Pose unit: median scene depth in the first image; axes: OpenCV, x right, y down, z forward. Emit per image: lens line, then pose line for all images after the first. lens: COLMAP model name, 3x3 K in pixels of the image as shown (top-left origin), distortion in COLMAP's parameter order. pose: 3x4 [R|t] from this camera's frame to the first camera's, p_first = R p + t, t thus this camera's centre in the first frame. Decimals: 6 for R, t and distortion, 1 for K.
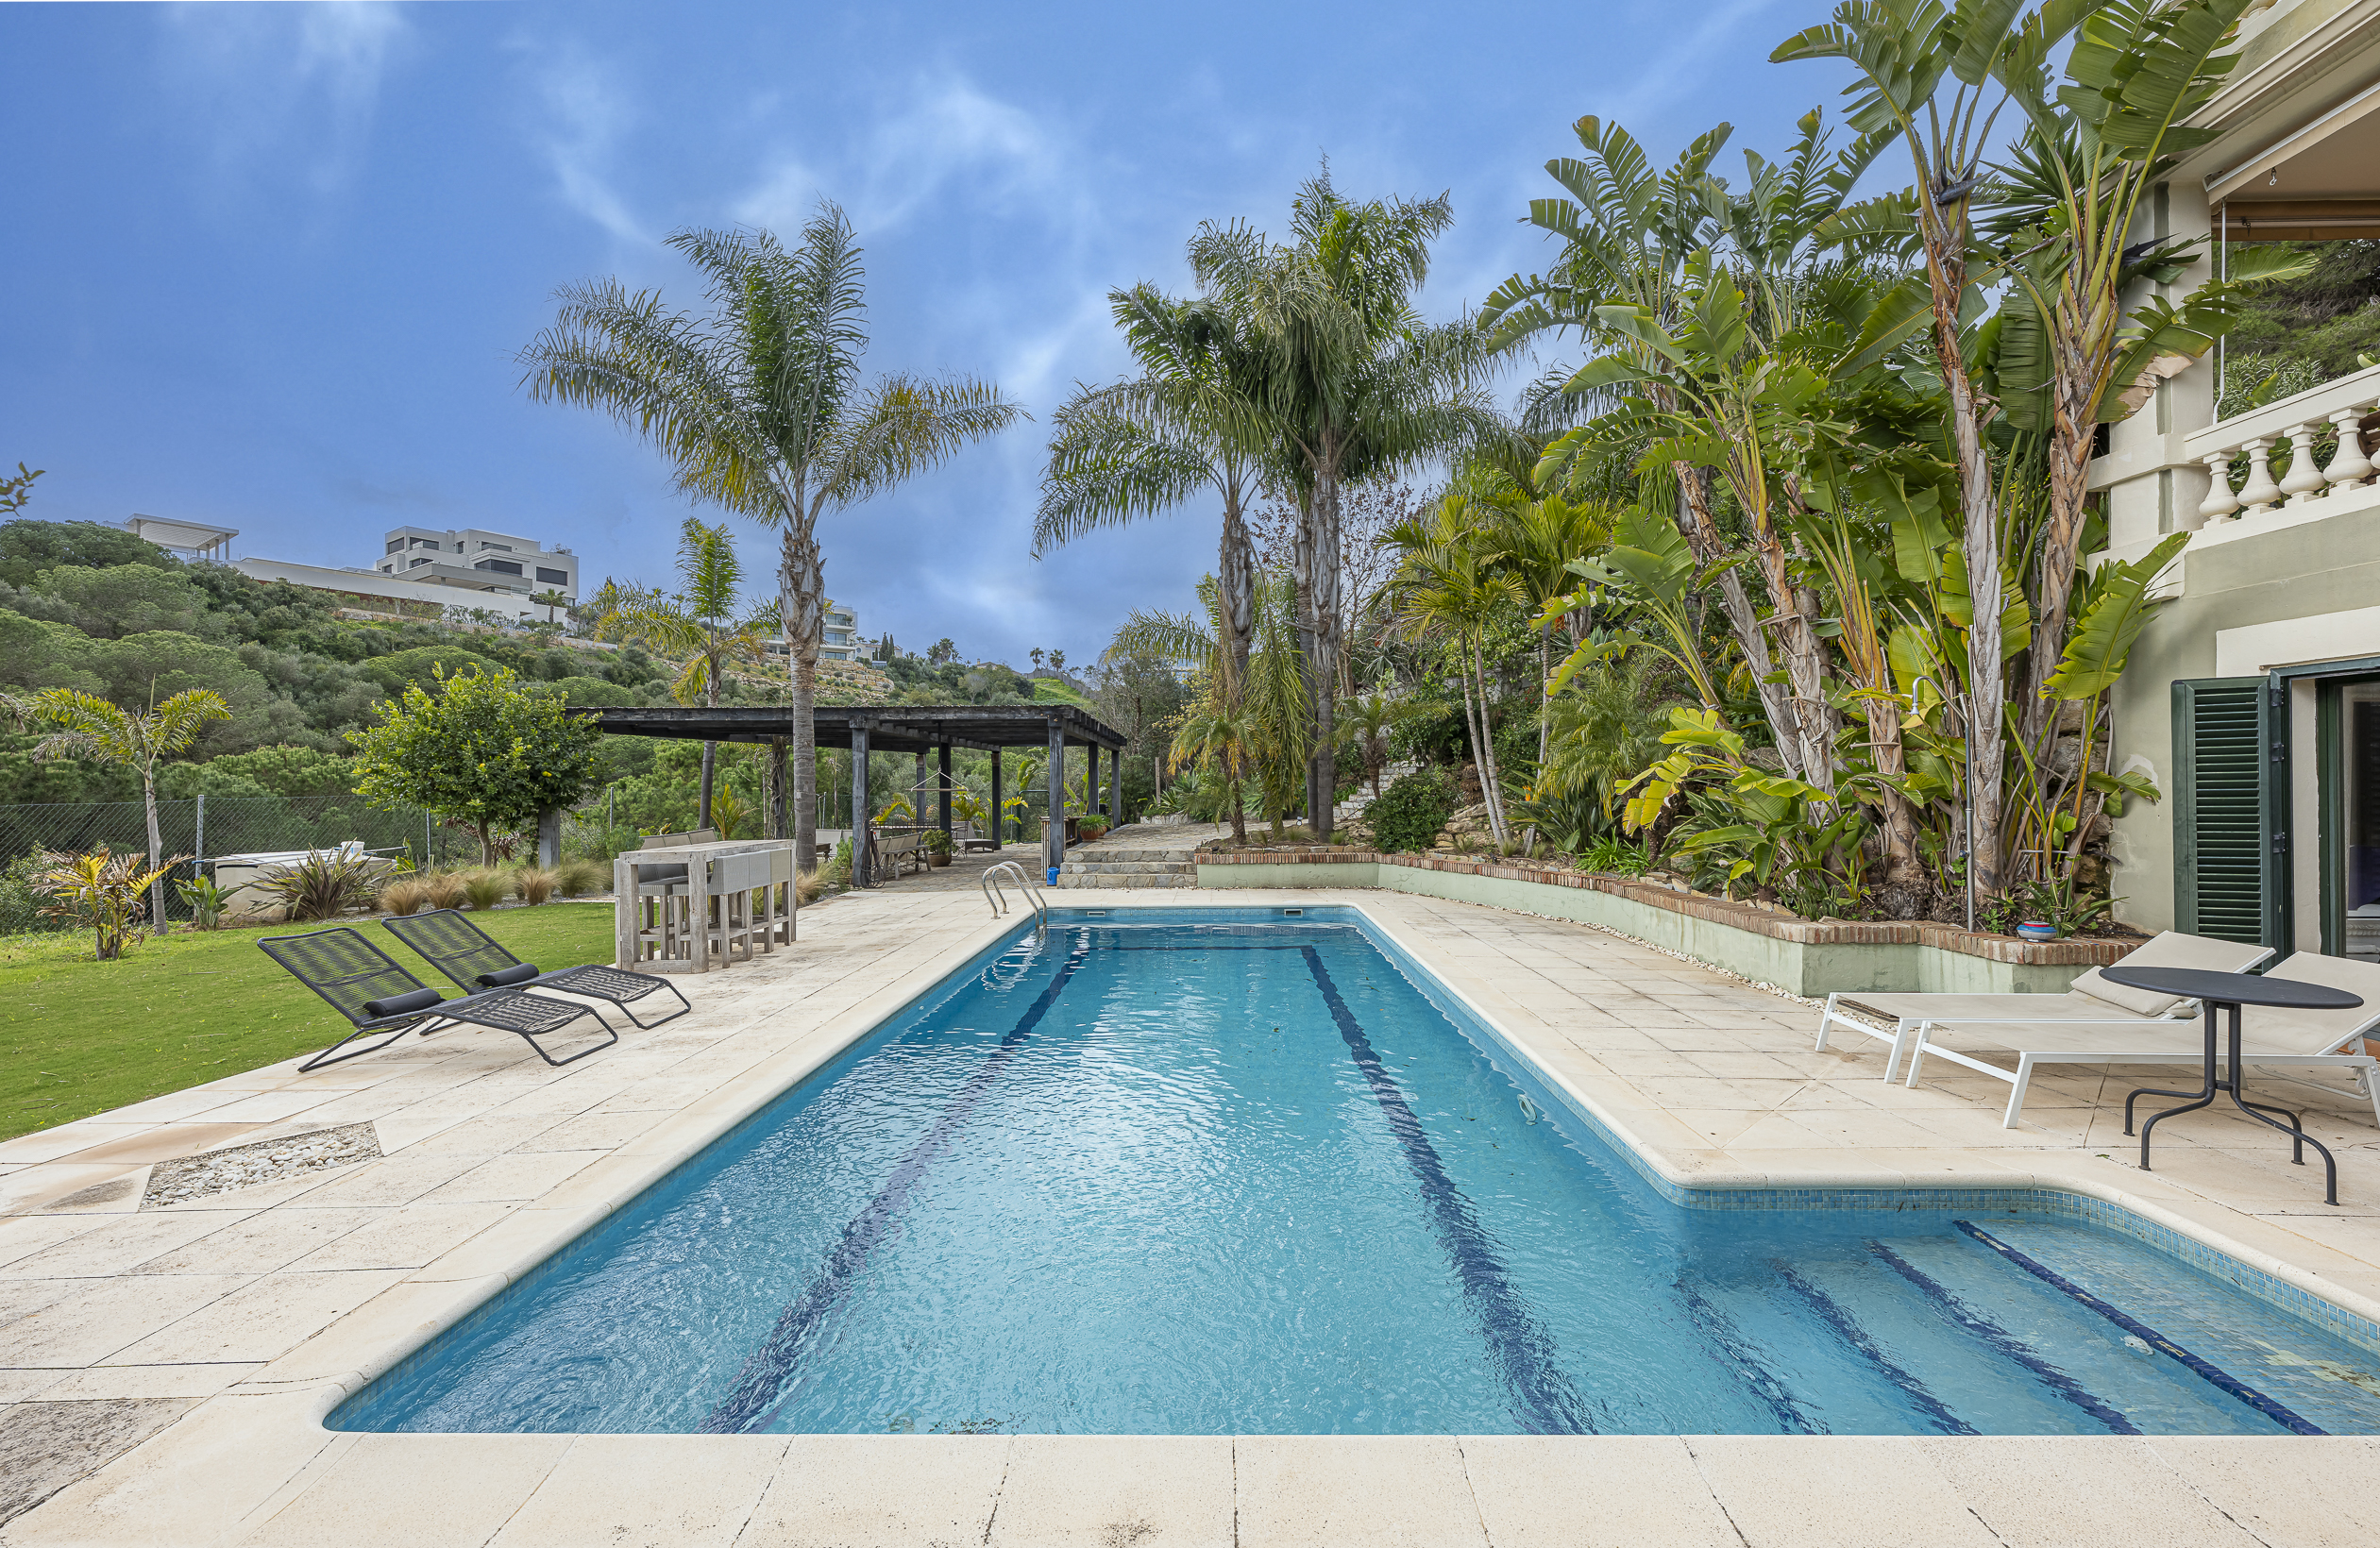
lens RADIAL K [[966.9, 0, 1190.0], [0, 966.9, 783.2], [0, 0, 1]] dist [-0.000952, 0.000187]
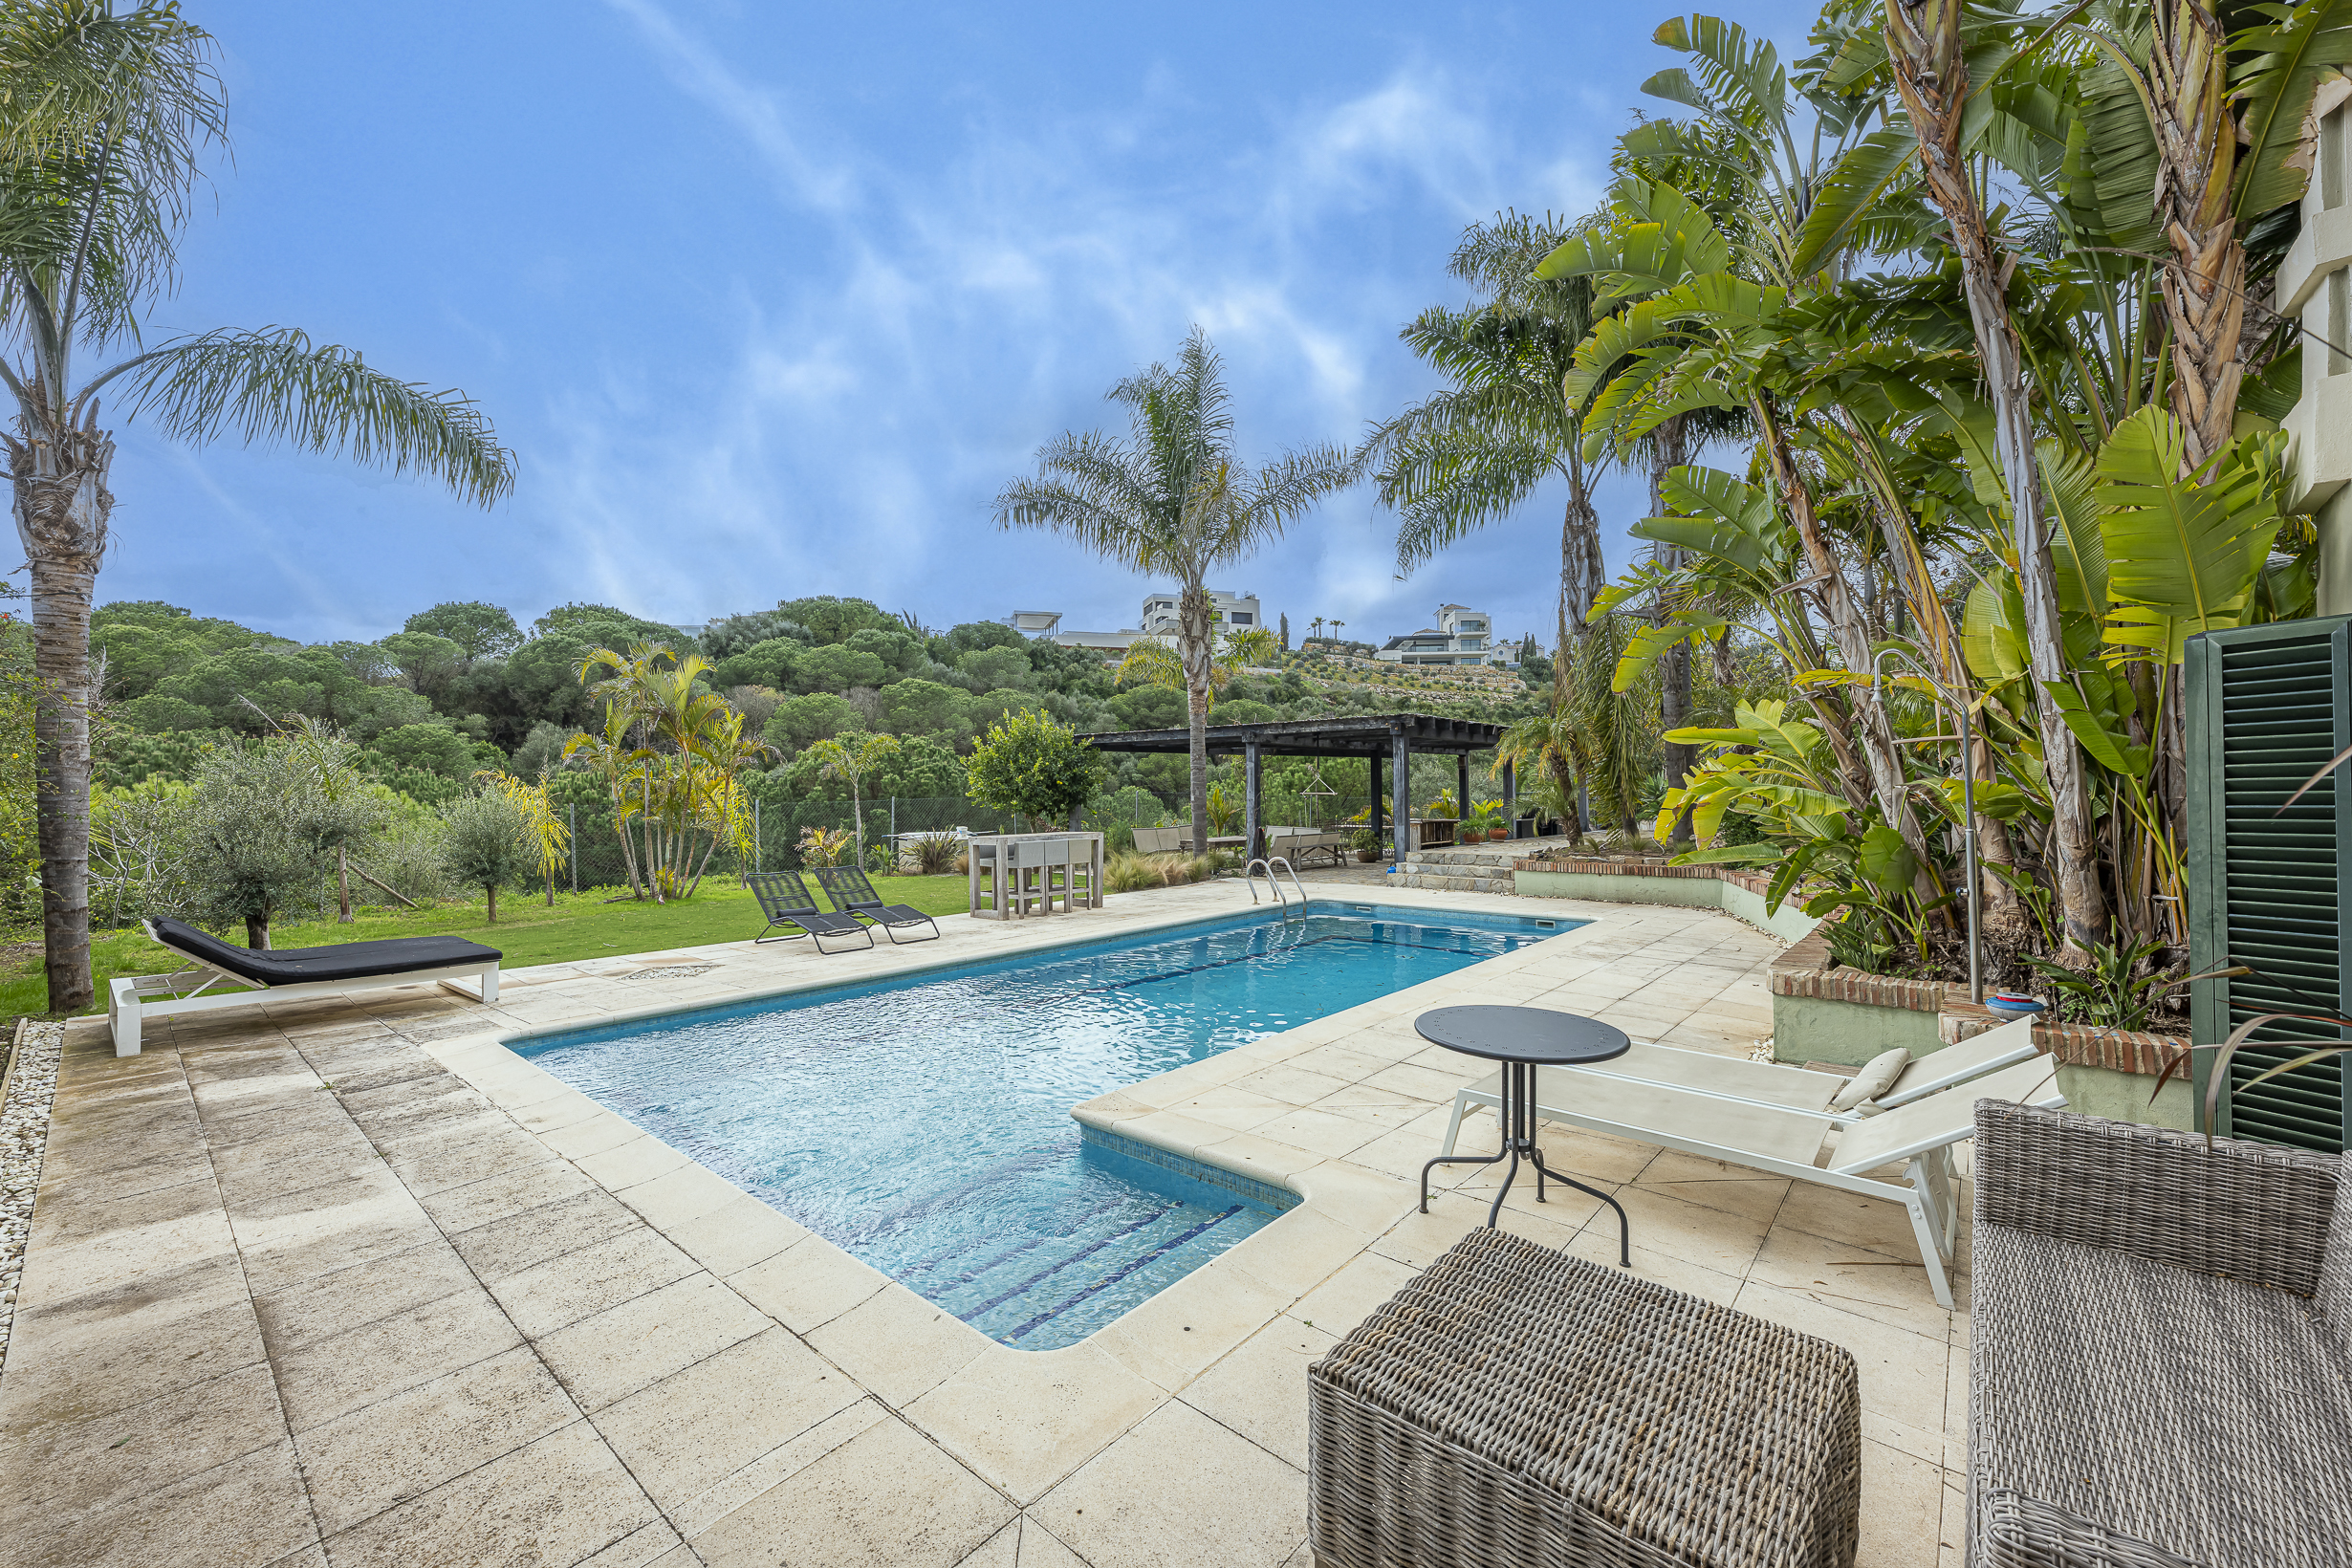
lens RADIAL K [[966.7, 0, 1173.0], [0, 966.7, 771.0], [0, 0, 1]] dist [0.003967, 0.000180]
pose [[0.754660, -0.014516, -0.655956, 0.394532], [0.006673, 0.999873, -0.014450, -0.004826], [0.656082, 0.006528, 0.754661, 0.035074]]
